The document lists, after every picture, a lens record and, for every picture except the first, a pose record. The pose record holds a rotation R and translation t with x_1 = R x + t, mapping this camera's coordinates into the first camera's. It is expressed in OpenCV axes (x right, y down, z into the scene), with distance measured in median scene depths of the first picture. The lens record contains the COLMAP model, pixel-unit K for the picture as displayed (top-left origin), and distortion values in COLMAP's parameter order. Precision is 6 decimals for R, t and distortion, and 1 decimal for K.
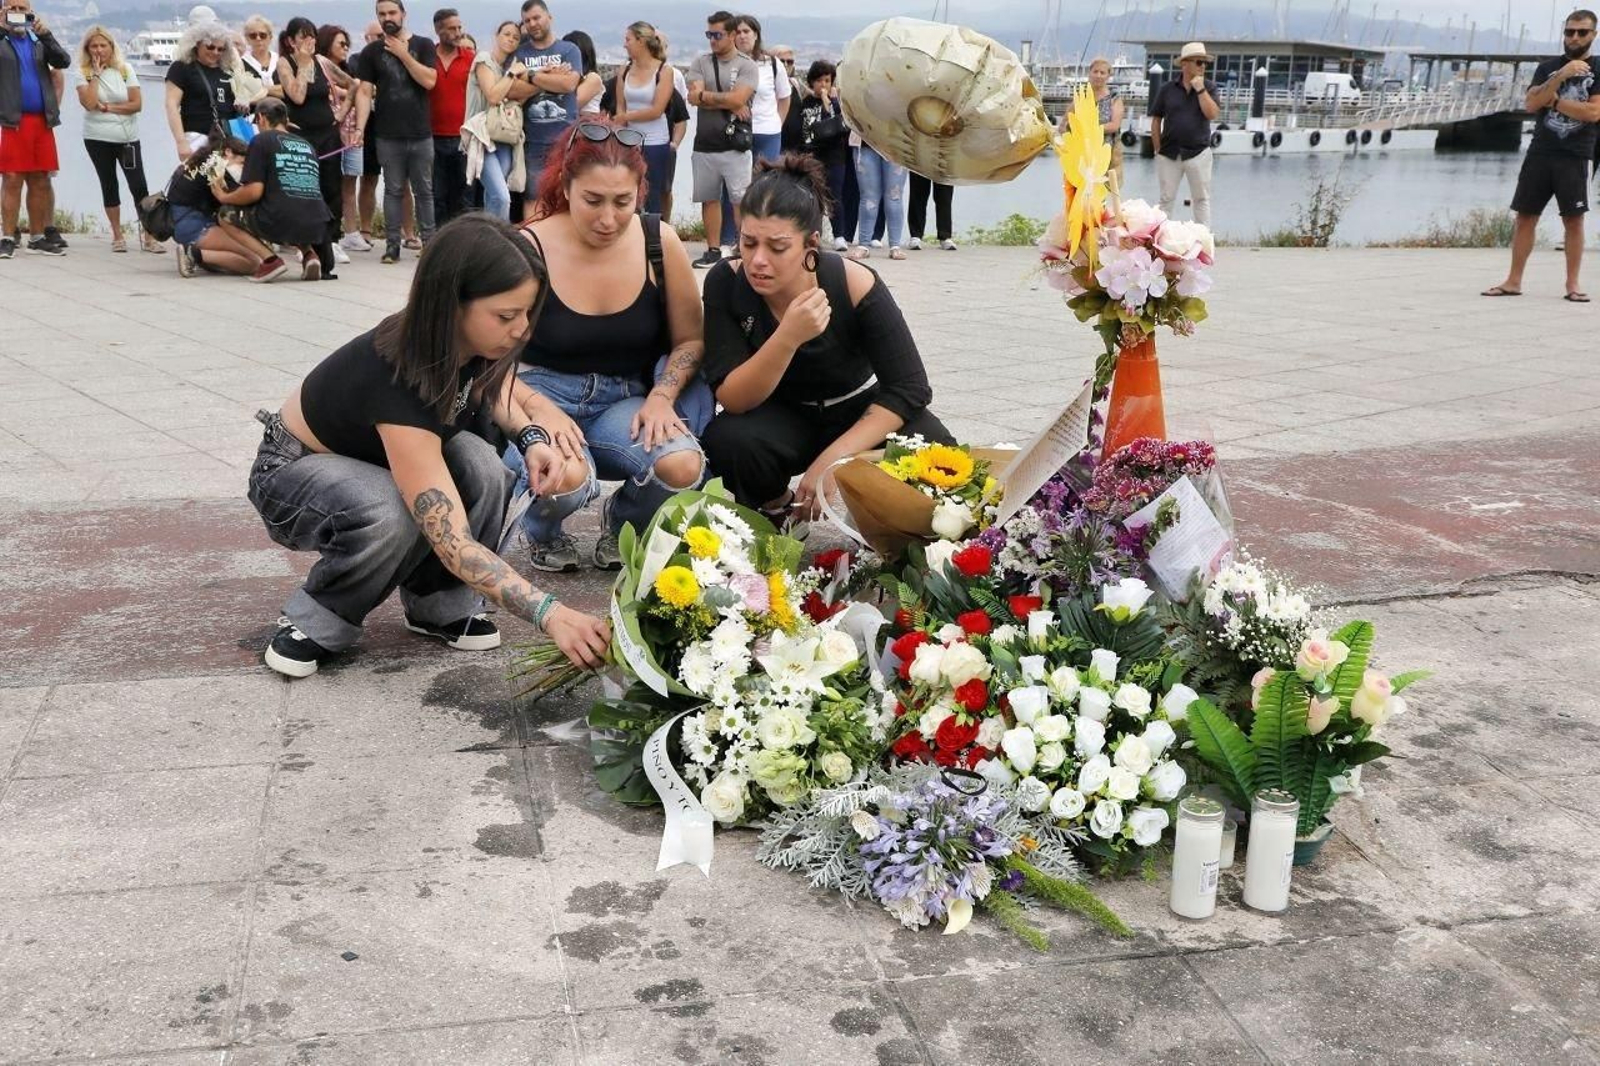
lens RADIAL K [[1670.8, 0, 795.7], [0, 1670.8, 473.1], [0, 0, 1]] dist [0.002021, -0.023478]
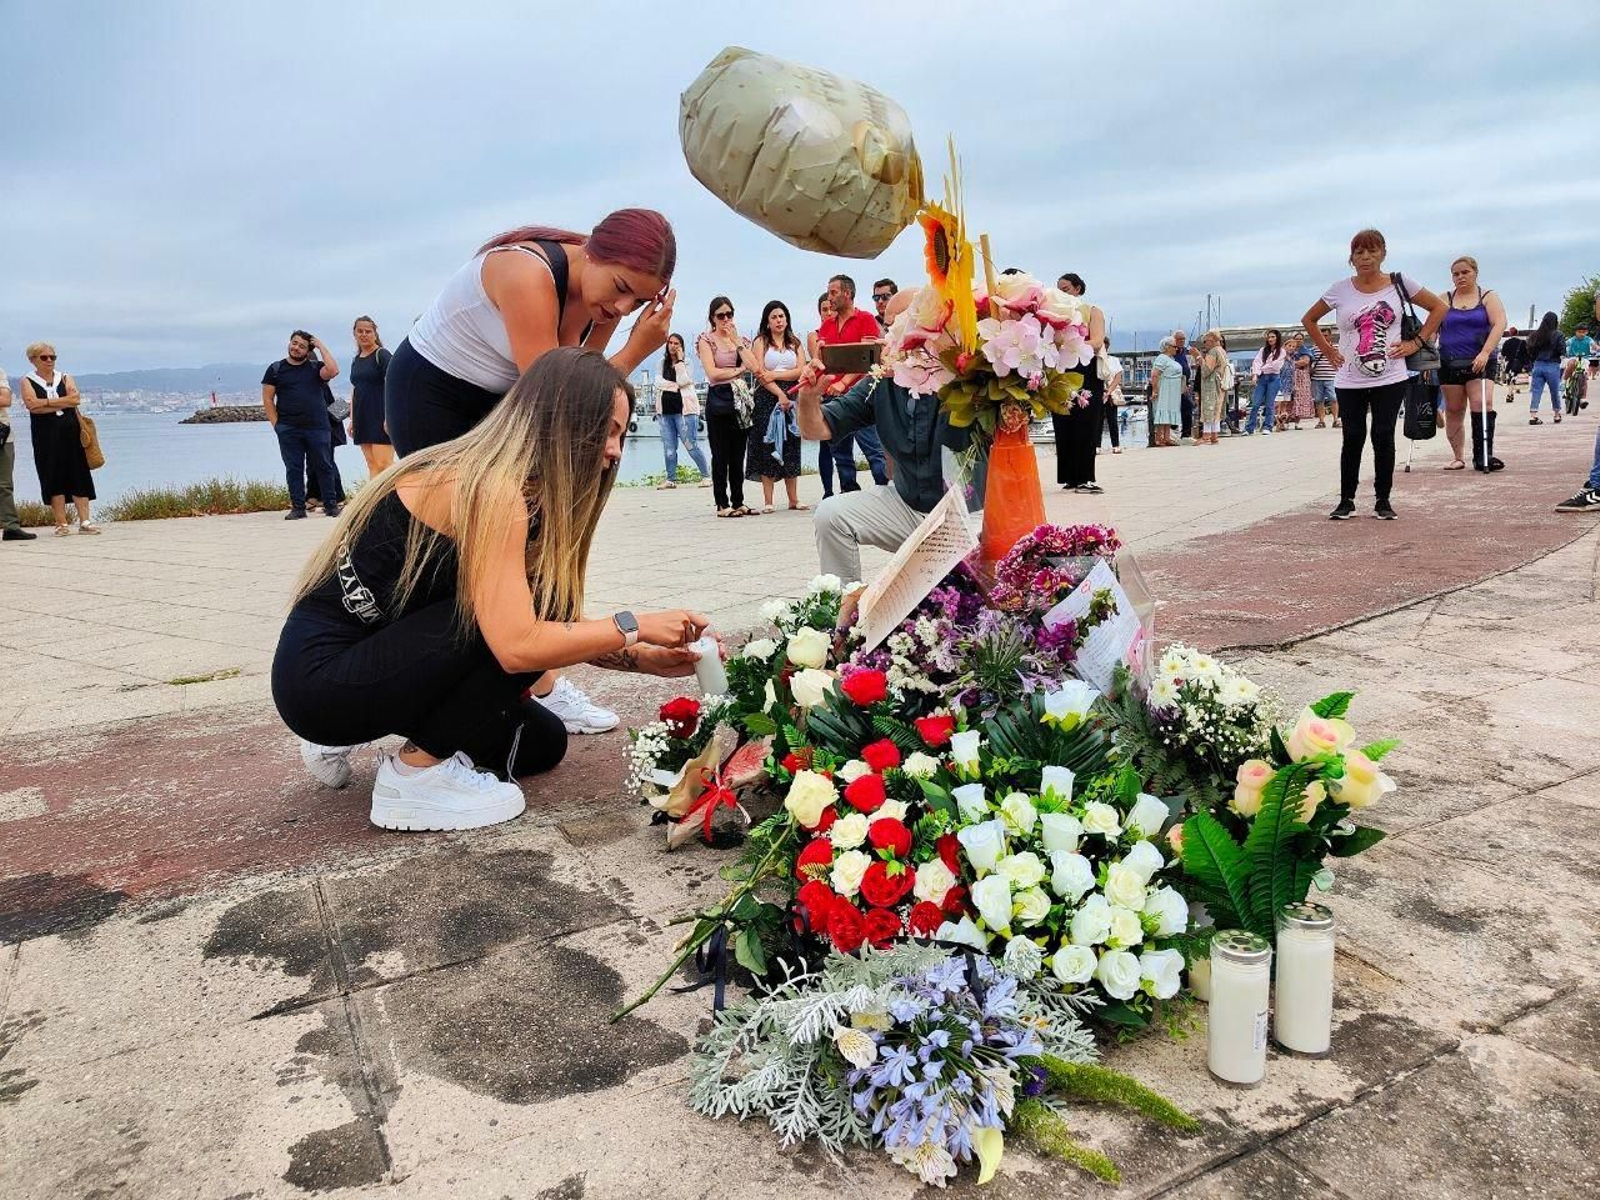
lens RADIAL K [[1109.1, 0, 797.5], [0, 1109.1, 594.0], [0, 0, 1]] dist [0.039212, -0.030333]
pose [[0.962875, -0.105971, 0.248277, -0.075838], [0.119631, 0.991990, -0.040550, 0.024963], [-0.241991, 0.068746, 0.967840, 0.471447]]
